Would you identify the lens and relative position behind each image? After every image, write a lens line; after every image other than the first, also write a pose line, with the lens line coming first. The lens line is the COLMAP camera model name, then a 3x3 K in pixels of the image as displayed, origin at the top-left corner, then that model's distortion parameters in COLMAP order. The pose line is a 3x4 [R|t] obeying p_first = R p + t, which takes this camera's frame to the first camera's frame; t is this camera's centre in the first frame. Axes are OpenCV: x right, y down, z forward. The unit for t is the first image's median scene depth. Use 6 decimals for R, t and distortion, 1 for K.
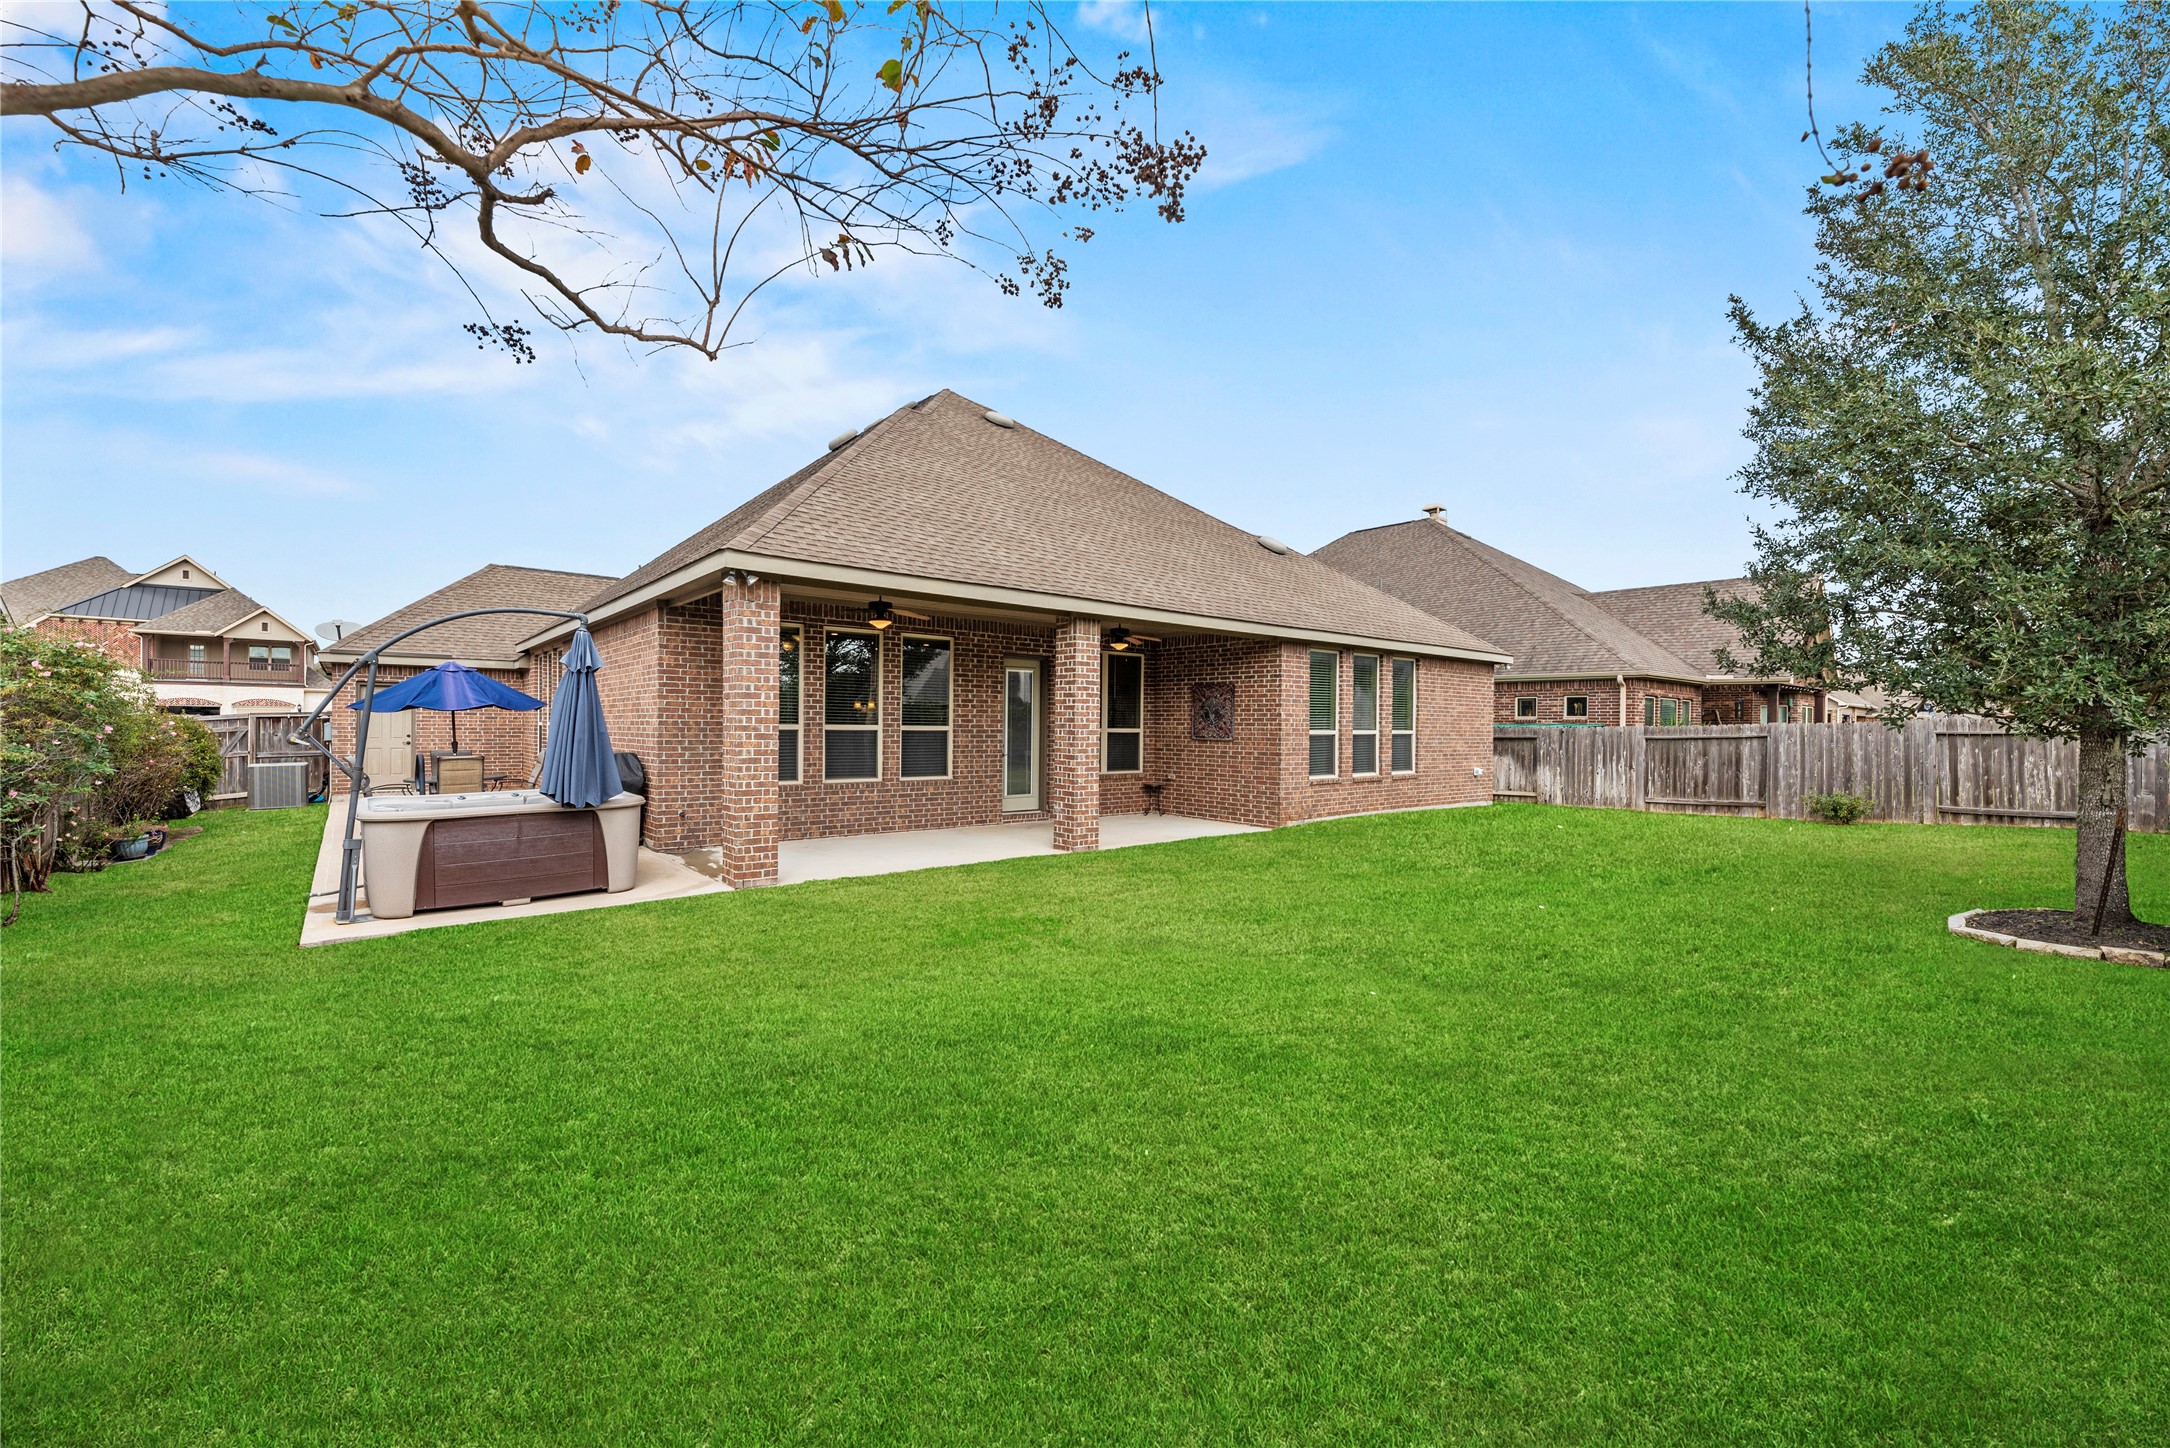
lens RADIAL K [[871.4, 0, 1073.4], [0, 871.4, 714.8], [0, 0, 1]] dist [-0.001330, -0.000421]
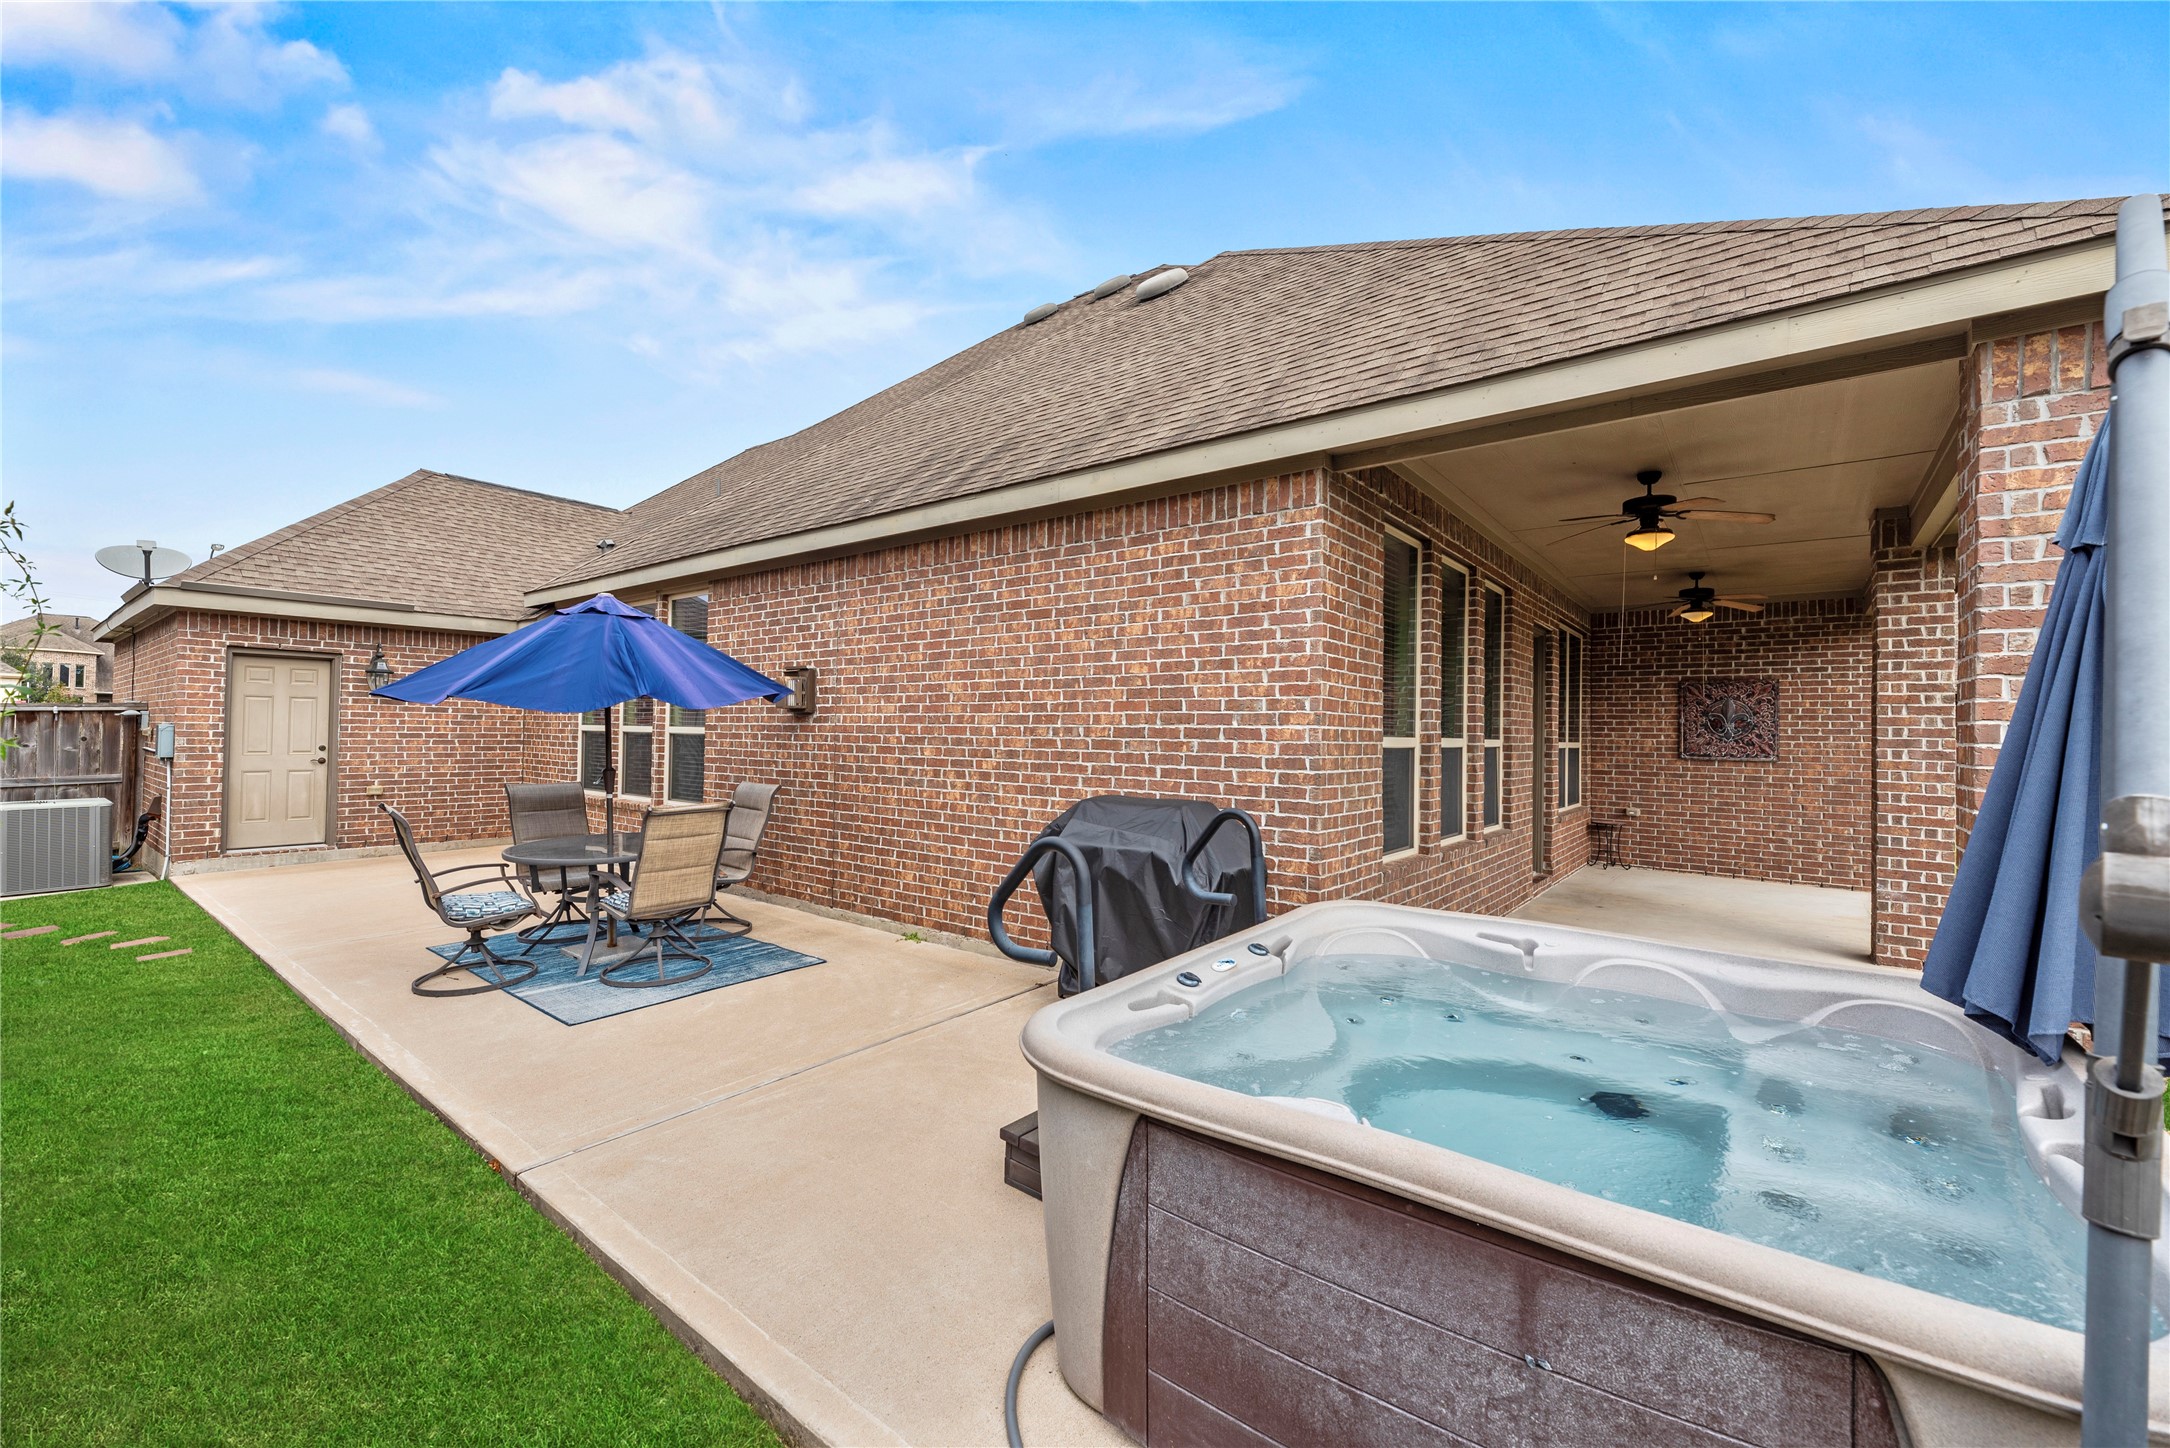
lens RADIAL K [[871.4, 0, 1089.8], [0, 871.4, 720.3], [0, 0, 1]] dist [-0.001330, -0.000421]
pose [[0.977751, 0.009986, 0.209529, -0.409909], [-0.009621, 0.999950, -0.002761, 0.003506], [-0.209546, 0.000683, 0.977799, 0.362348]]
